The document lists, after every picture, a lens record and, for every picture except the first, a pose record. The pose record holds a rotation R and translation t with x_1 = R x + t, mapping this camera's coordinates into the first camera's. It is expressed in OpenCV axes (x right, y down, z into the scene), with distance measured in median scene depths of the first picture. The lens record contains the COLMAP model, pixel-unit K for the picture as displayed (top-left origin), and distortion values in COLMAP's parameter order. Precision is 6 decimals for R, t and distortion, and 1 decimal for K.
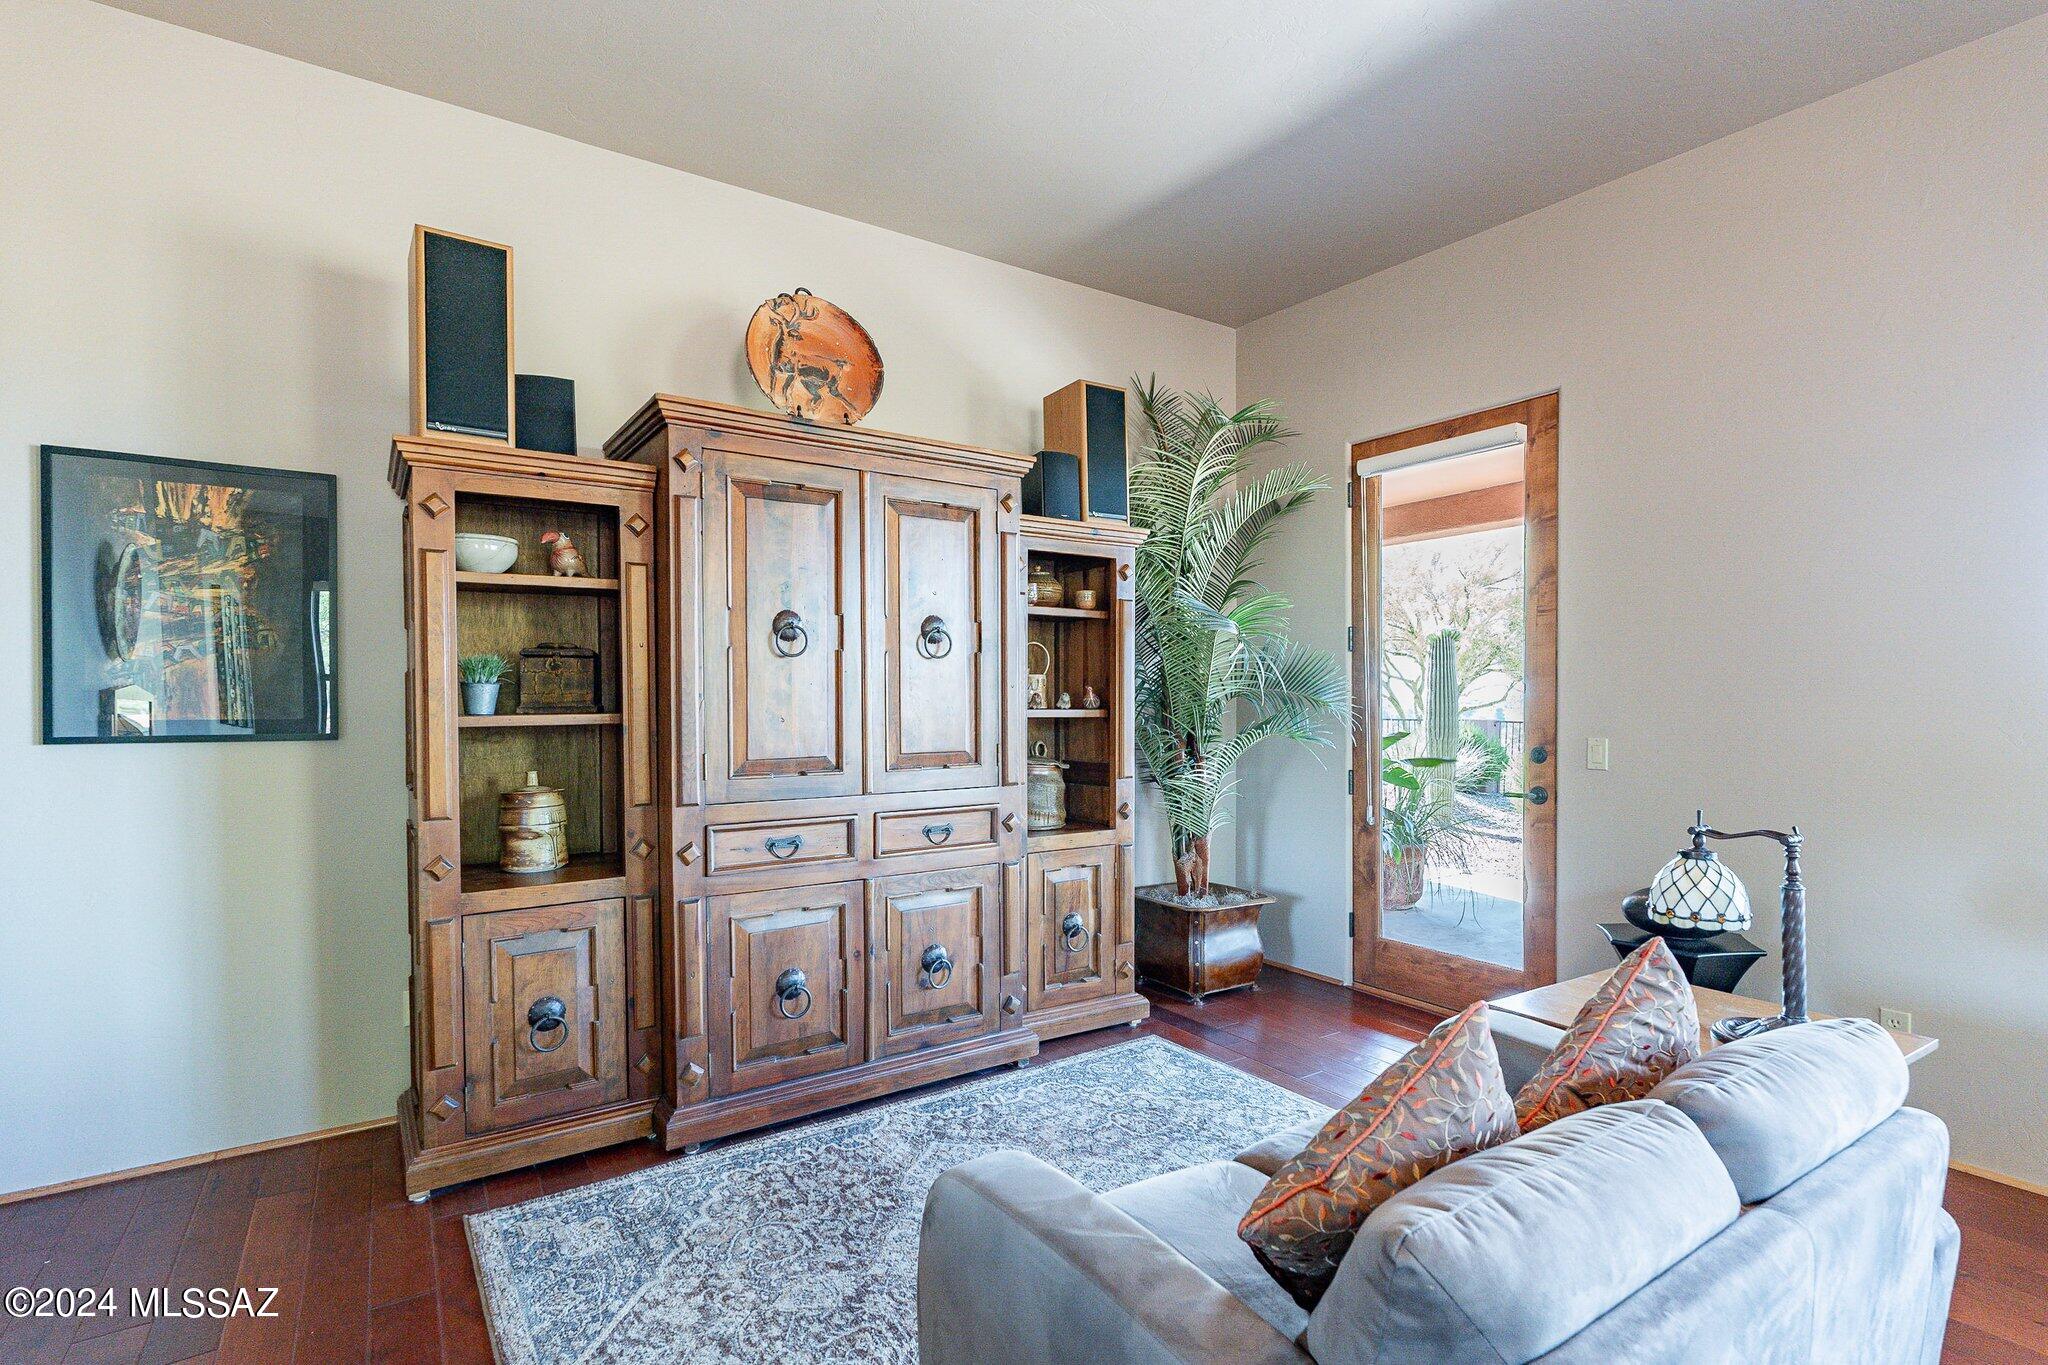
lens RADIAL K [[976.3, 0, 1002.1], [0, 976.3, 708.6], [0, 0, 1]] dist [-0.000435, 0.000725]
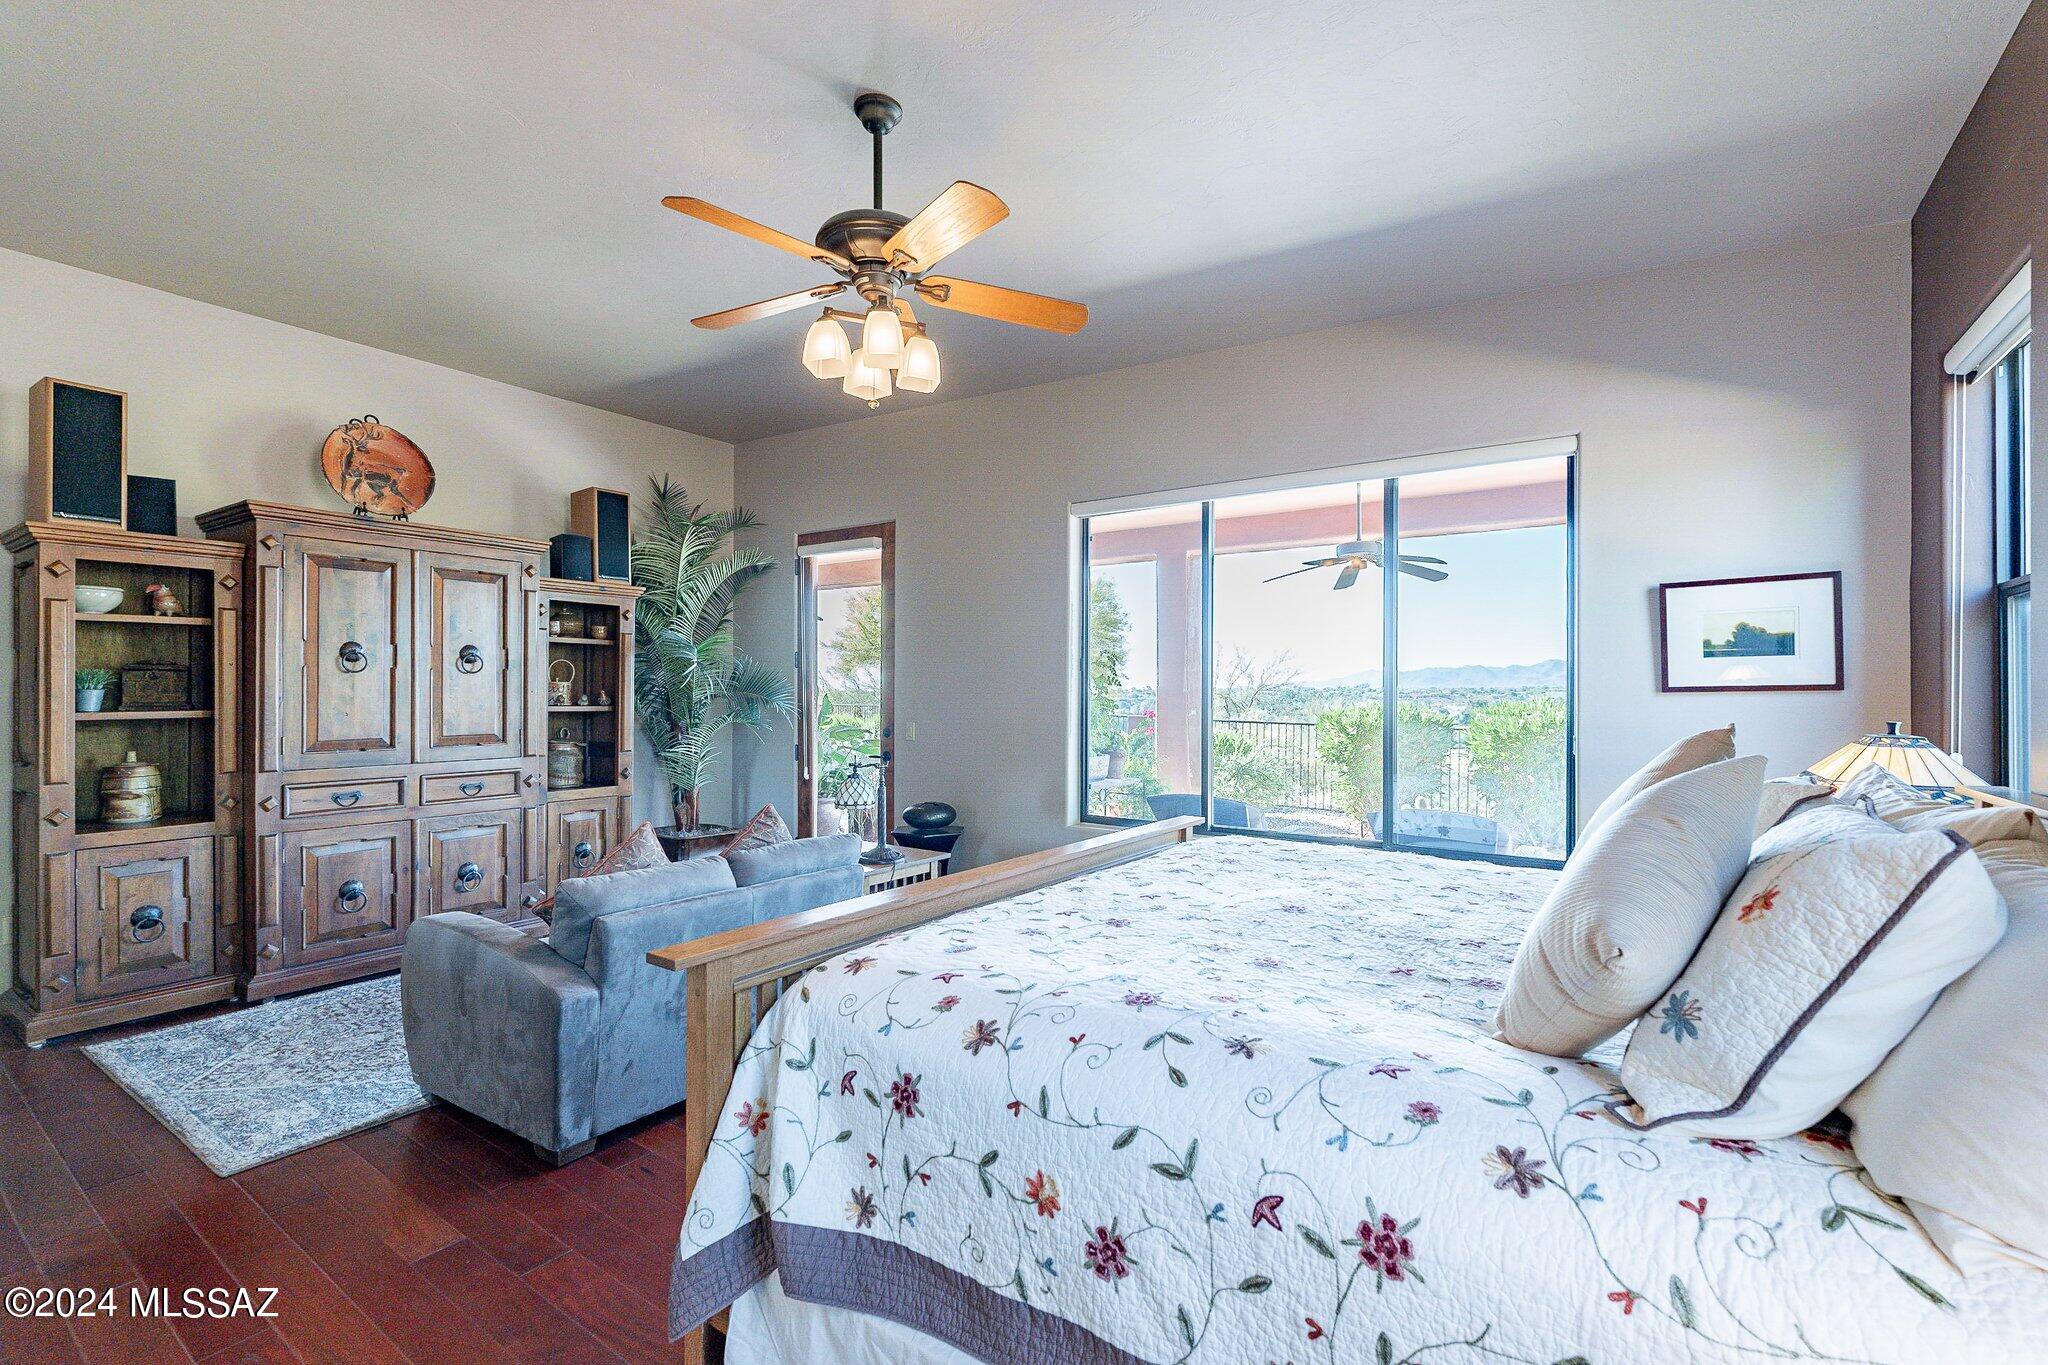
lens RADIAL K [[913.2, 0, 1021.9], [0, 913.2, 684.8], [0, 0, 1]] dist [0.002267, -0.001516]
pose [[0.926450, 0.007307, 0.376346, 0.200123], [-0.000795, 0.999847, -0.017456, -0.009589], [-0.376416, 0.015873, 0.926315, -0.668299]]
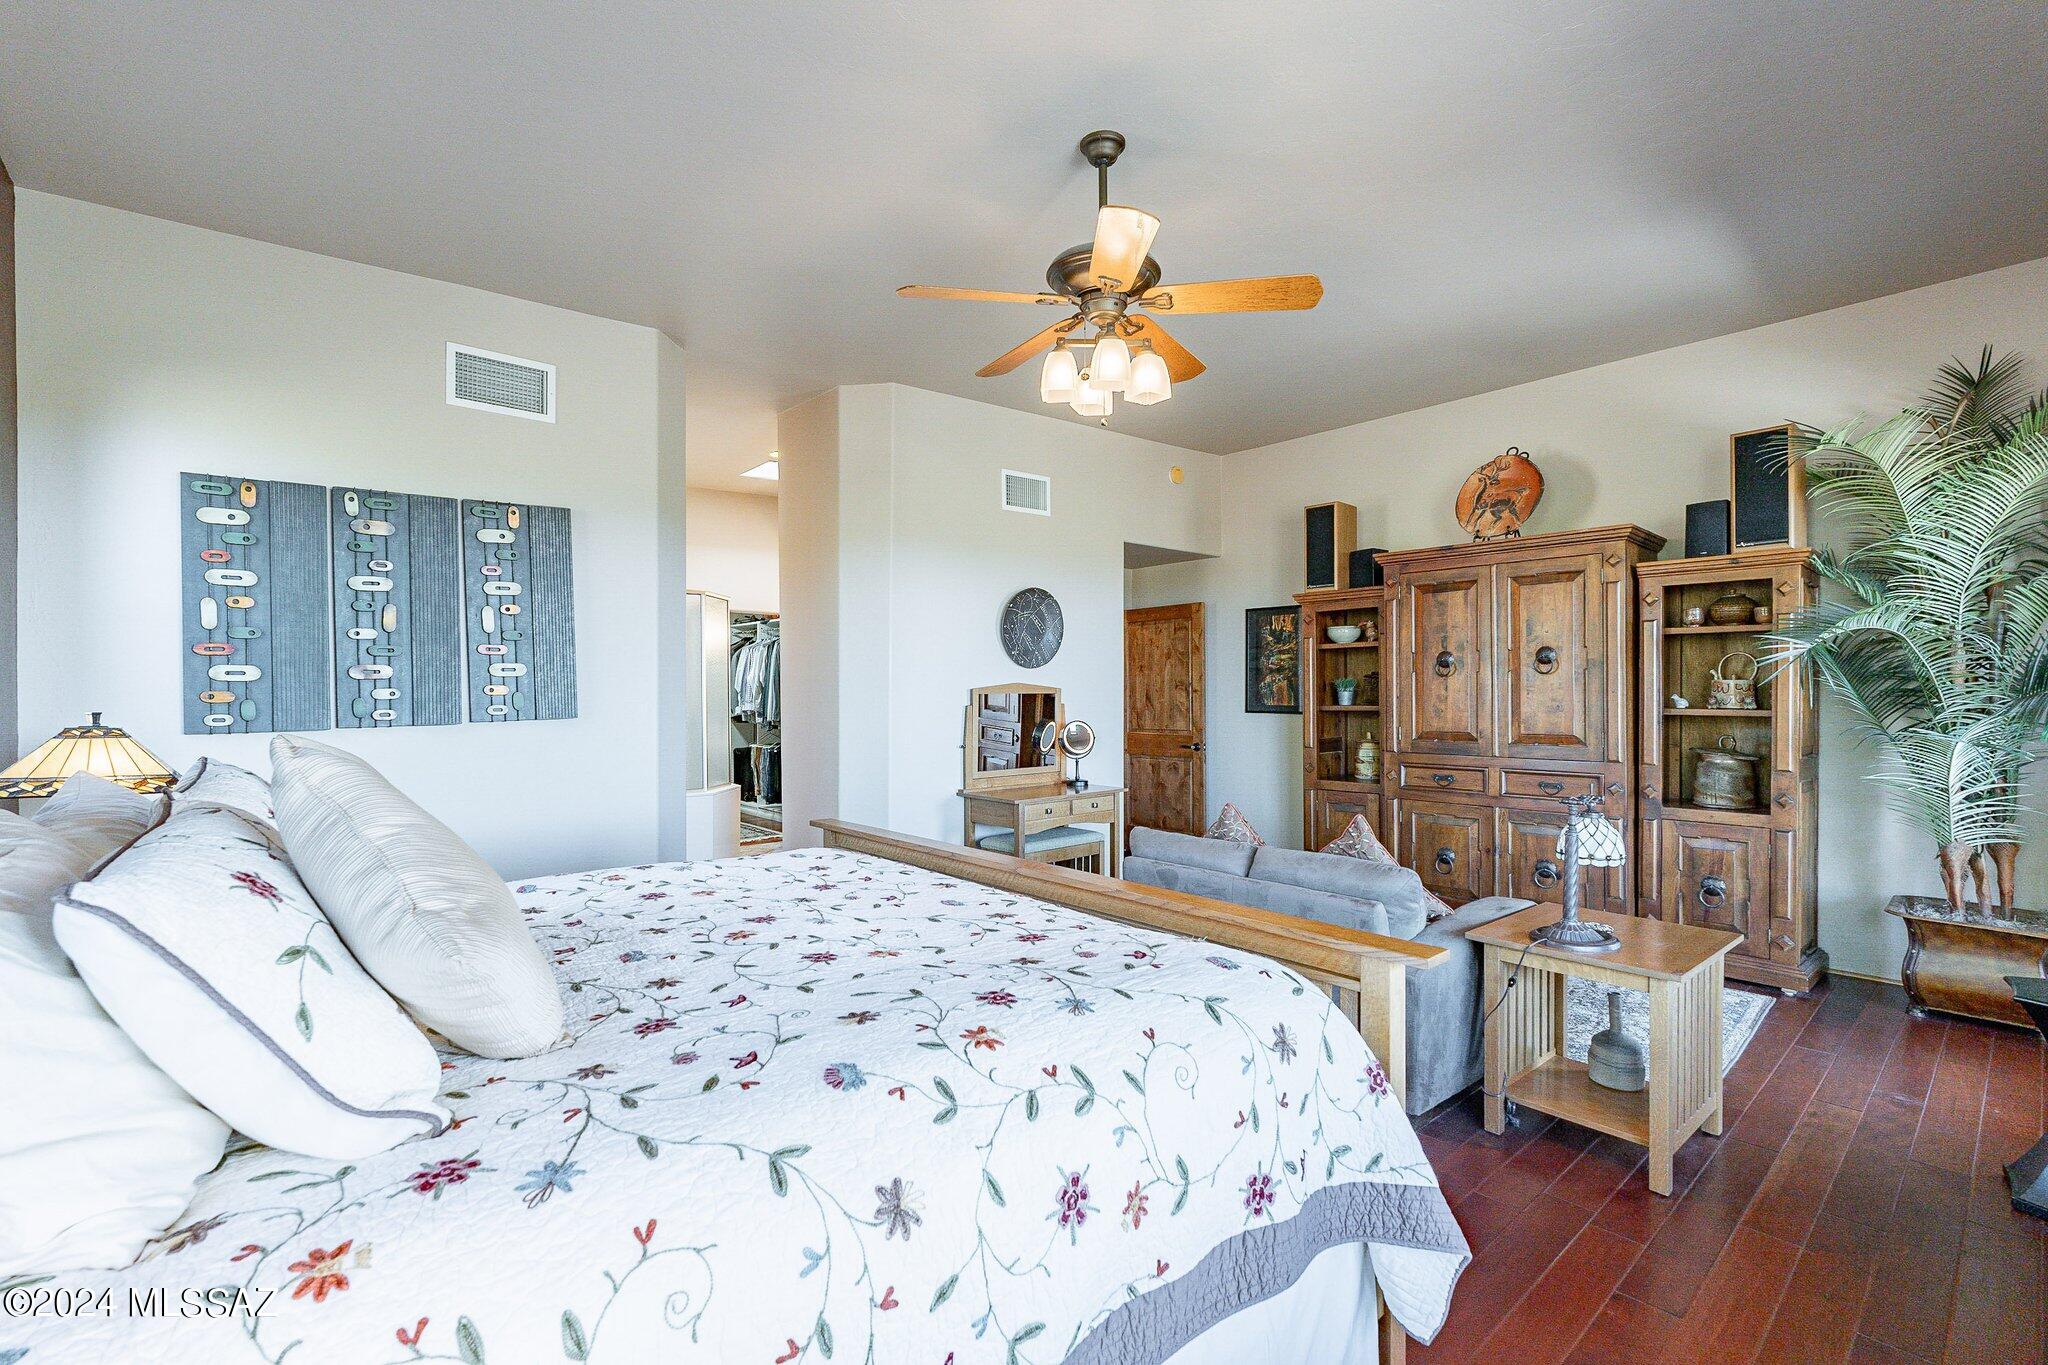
lens RADIAL K [[913.2, 0, 1020.3], [0, 913.2, 695.6], [0, 0, 1]] dist [0.002267, -0.001516]
pose [[0.129179, 0.003839, -0.991614, 1.316427], [-0.009607, 0.999950, 0.002620, -0.013374], [0.991575, 0.009188, 0.129210, -0.010501]]
